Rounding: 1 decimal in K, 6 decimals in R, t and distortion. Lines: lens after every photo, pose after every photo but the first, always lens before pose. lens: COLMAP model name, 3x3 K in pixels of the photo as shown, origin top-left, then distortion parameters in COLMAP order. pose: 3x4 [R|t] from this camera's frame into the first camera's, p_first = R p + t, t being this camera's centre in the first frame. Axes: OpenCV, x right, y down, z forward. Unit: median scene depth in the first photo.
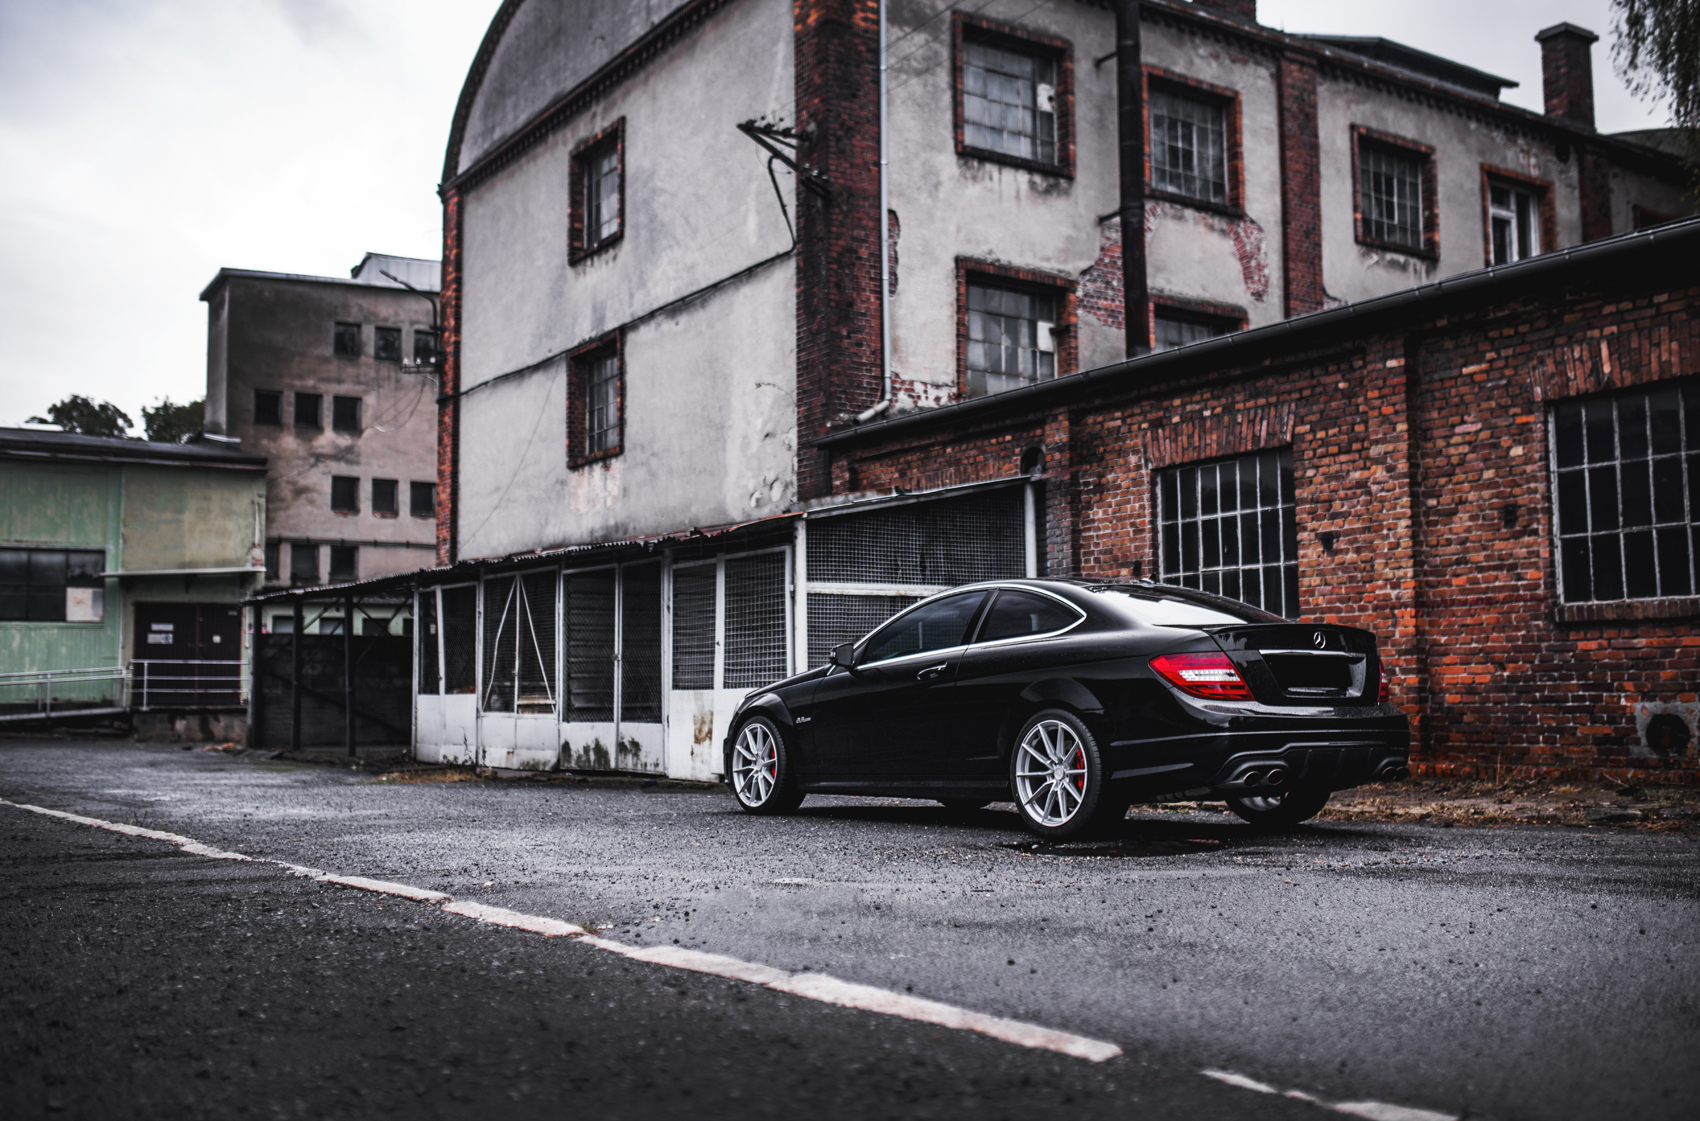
lens RADIAL K [[1653.3, 0, 850.0], [0, 1653.3, 560.5], [0, 0, 1]] dist [-0.069091, 0.103116]
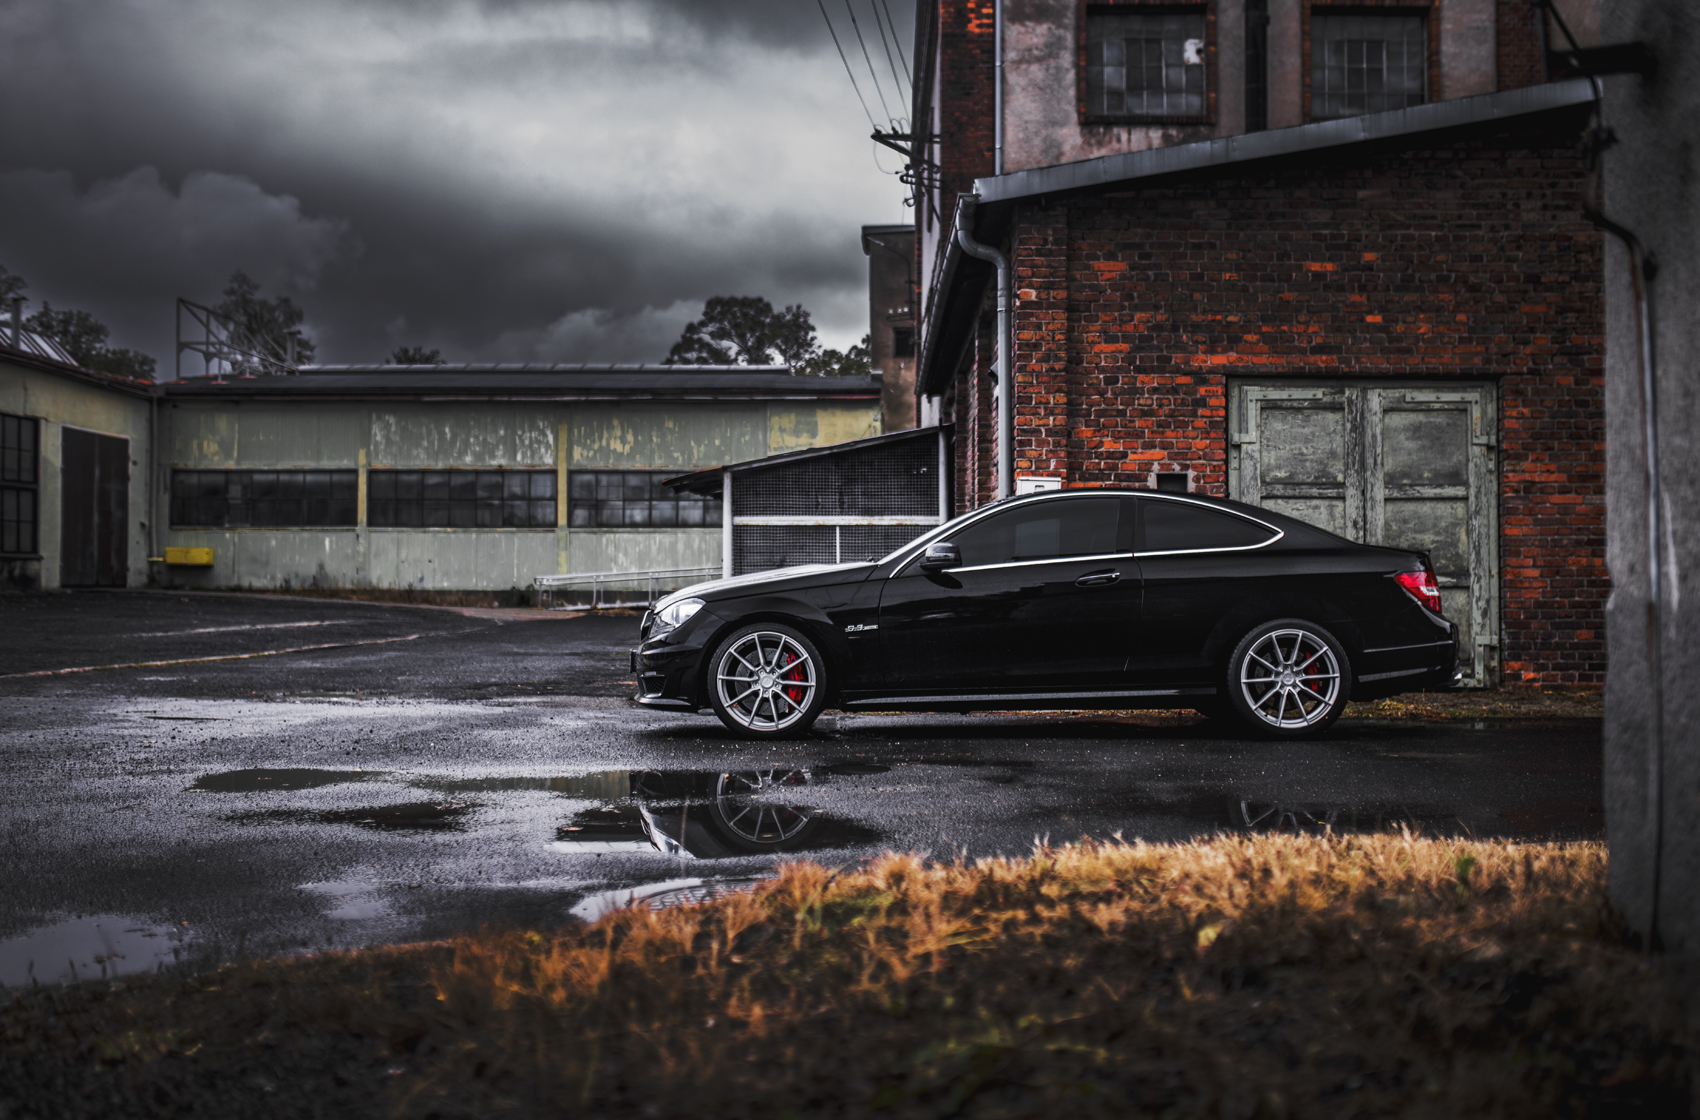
lens RADIAL K [[1693.1, 0, 856.2], [0, 1693.1, 560.8], [0, 0, 1]] dist [-0.069981, 0.113744]
pose [[0.828068, 0.004371, -0.560611, 0.780186], [0.036089, 0.997480, 0.061084, -0.030370], [0.559465, -0.070813, 0.825823, -0.091438]]
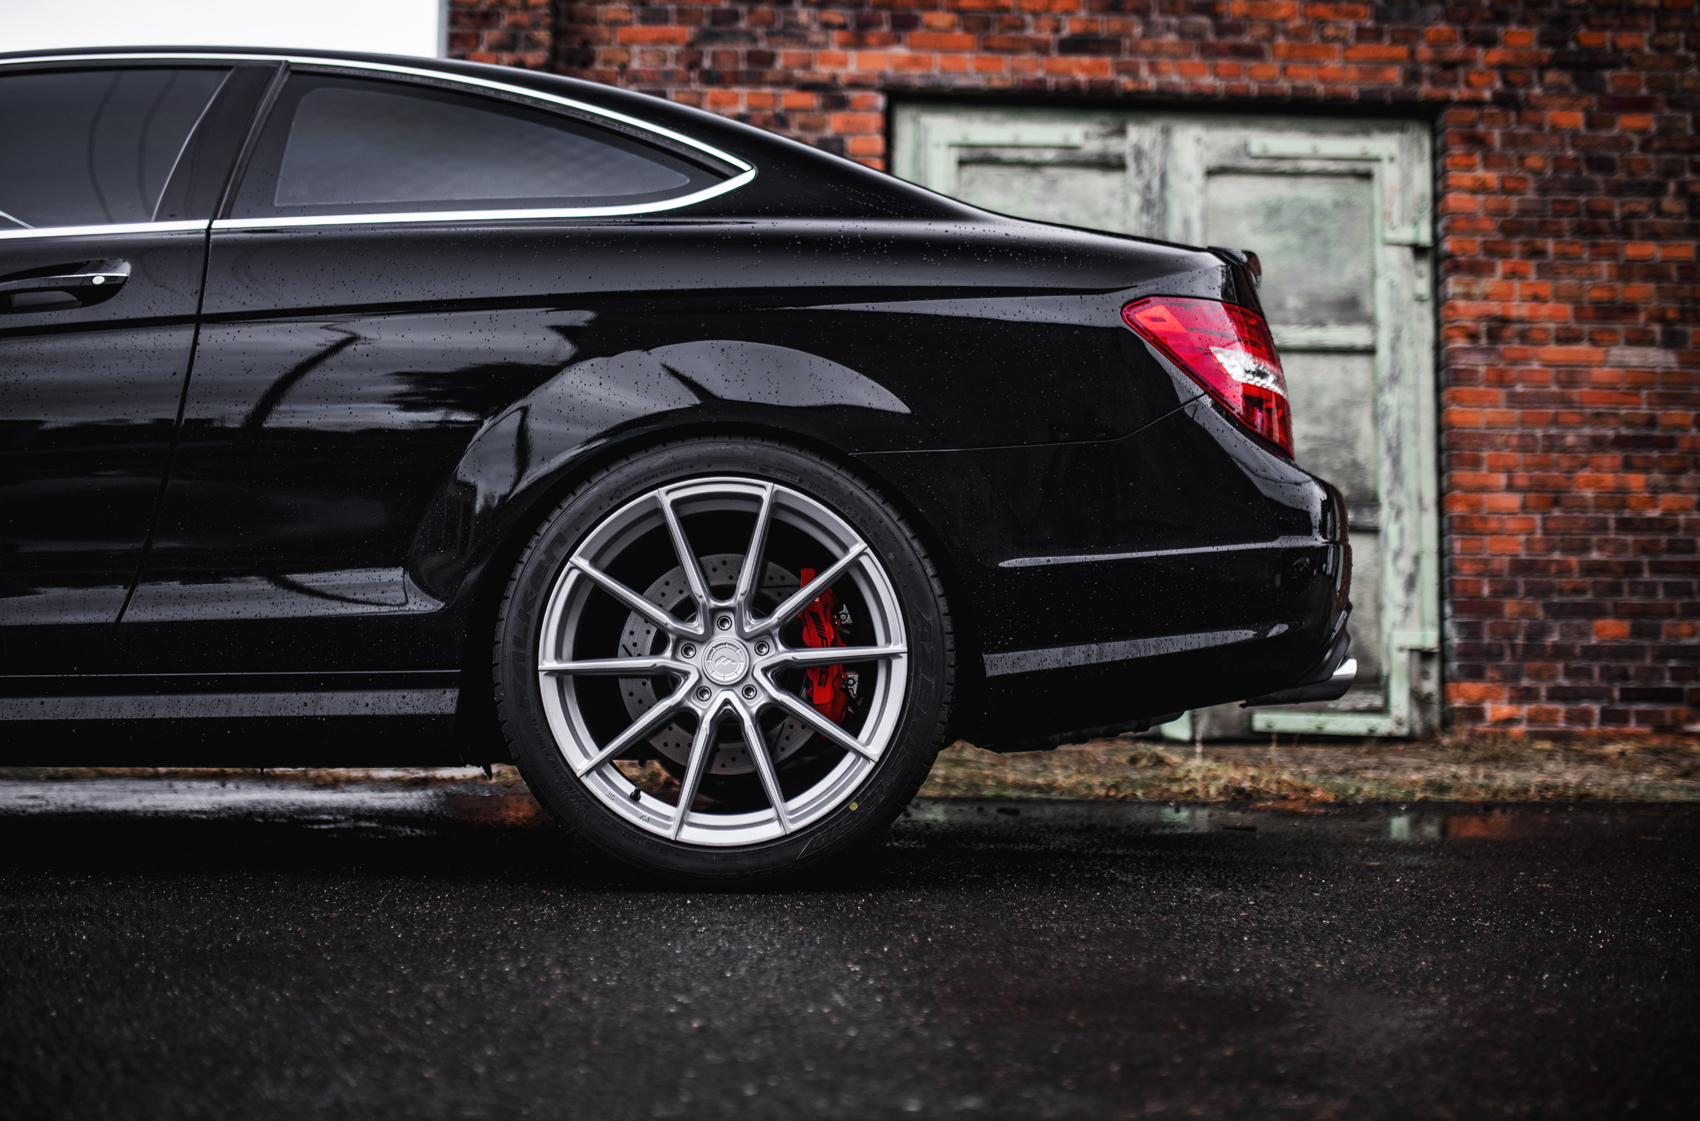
lens RADIAL K [[1653.3, 0, 850.0], [0, 1653.3, 560.5], [0, 0, 1]] dist [-0.069091, 0.103116]
pose [[0.850747, -0.007552, -0.525522, 0.676025], [0.021540, 0.999558, 0.020506, 0.034283], [0.525134, -0.028765, 0.850533, 0.316384]]
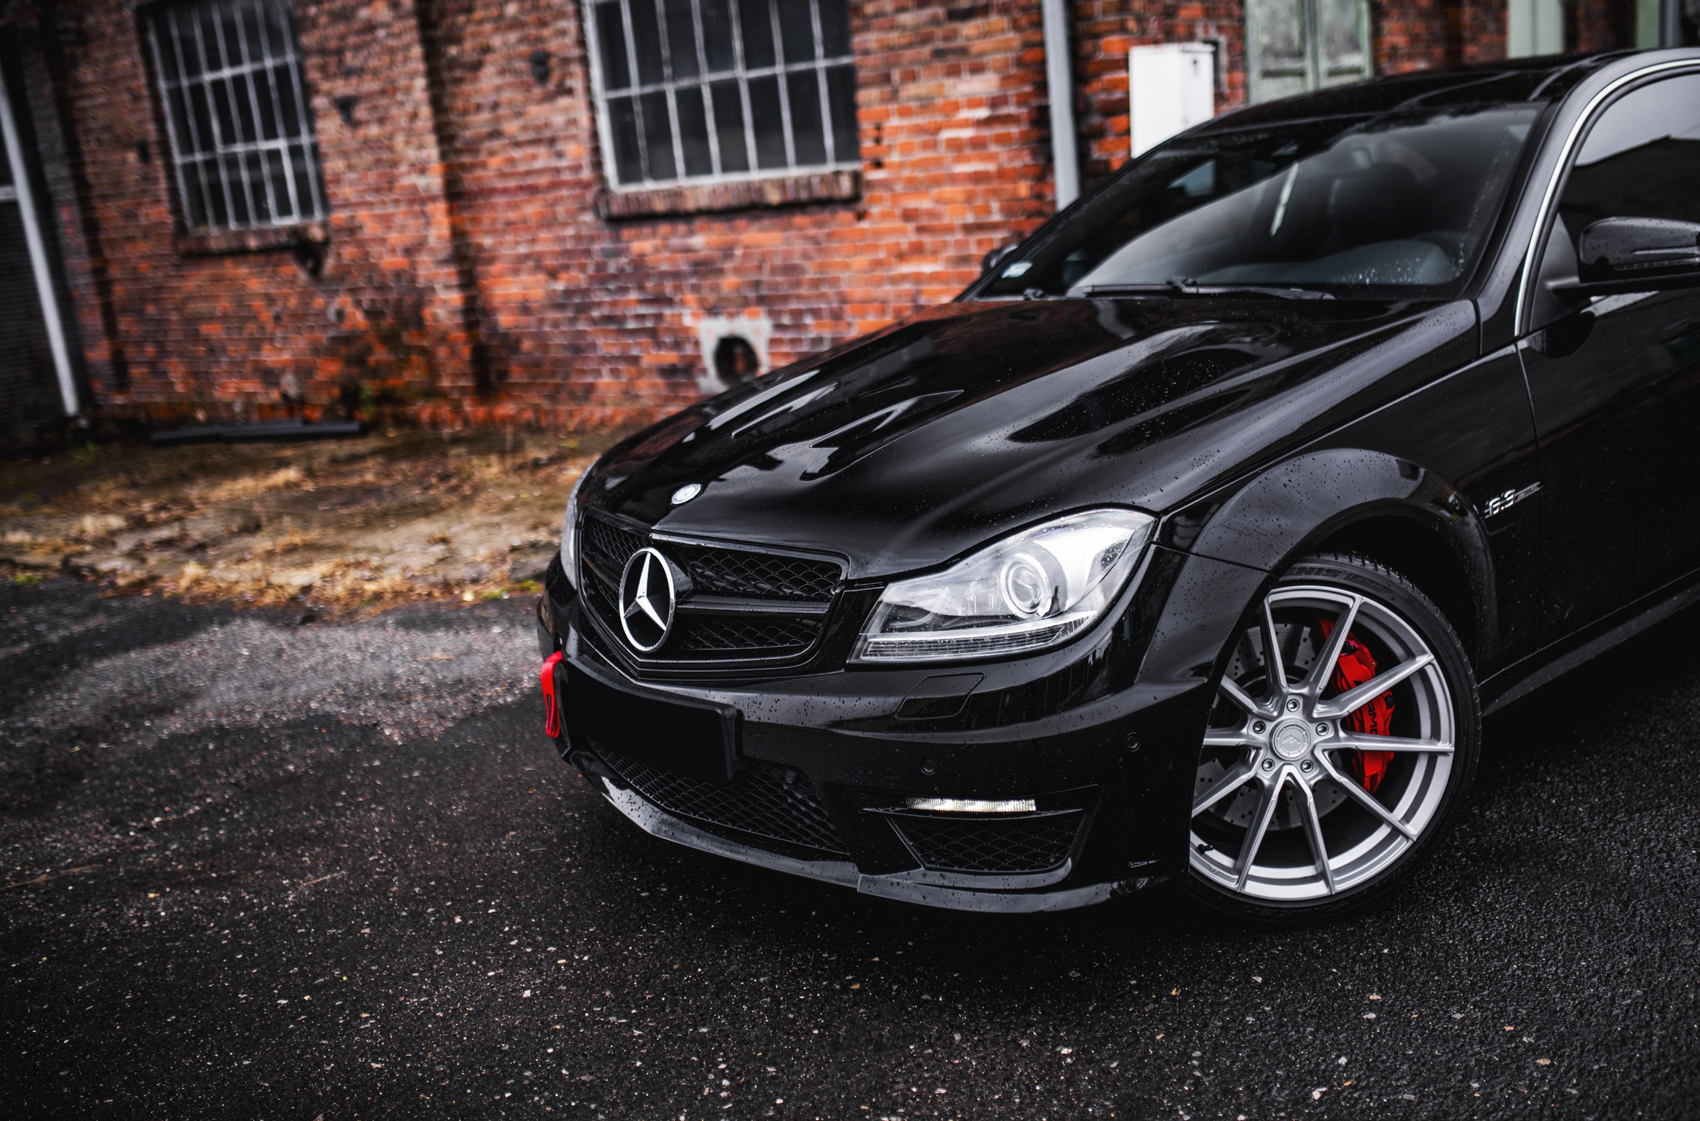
lens RADIAL K [[1624.1, 0, 853.1], [0, 1624.1, 555.2], [0, 0, 1]] dist [-0.065186, 0.105197]
pose [[0.934216, -0.165659, 0.315908, 0.204379], [0.061097, 0.946844, 0.315839, -0.030532], [-0.351437, -0.275761, 0.894678, 0.191275]]
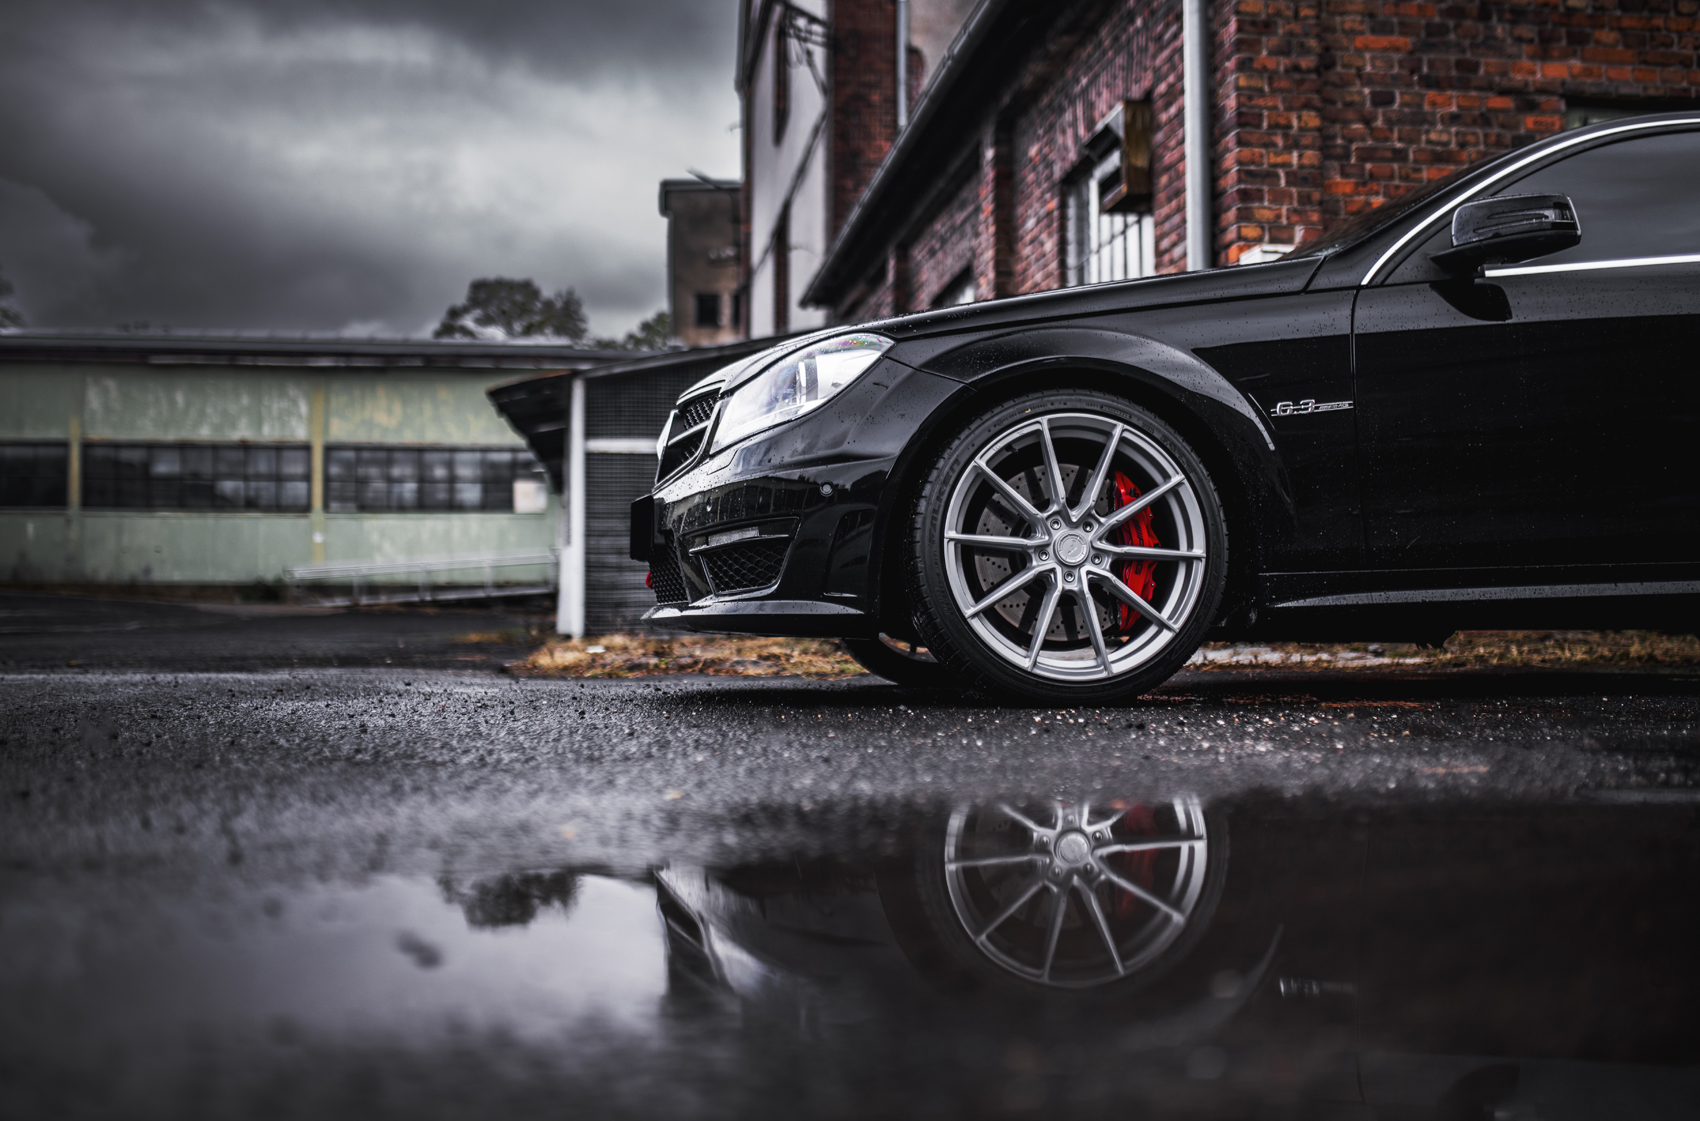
lens RADIAL K [[1663.0, 0, 850.0], [0, 1663.0, 560.5], [0, 0, 1]] dist [-0.071733, 0.094822]
pose [[0.901851, -0.001743, -0.432043, 0.509633], [0.028683, 0.998027, 0.055848, 0.030968], [0.431094, -0.062759, 0.900122, 0.153038]]
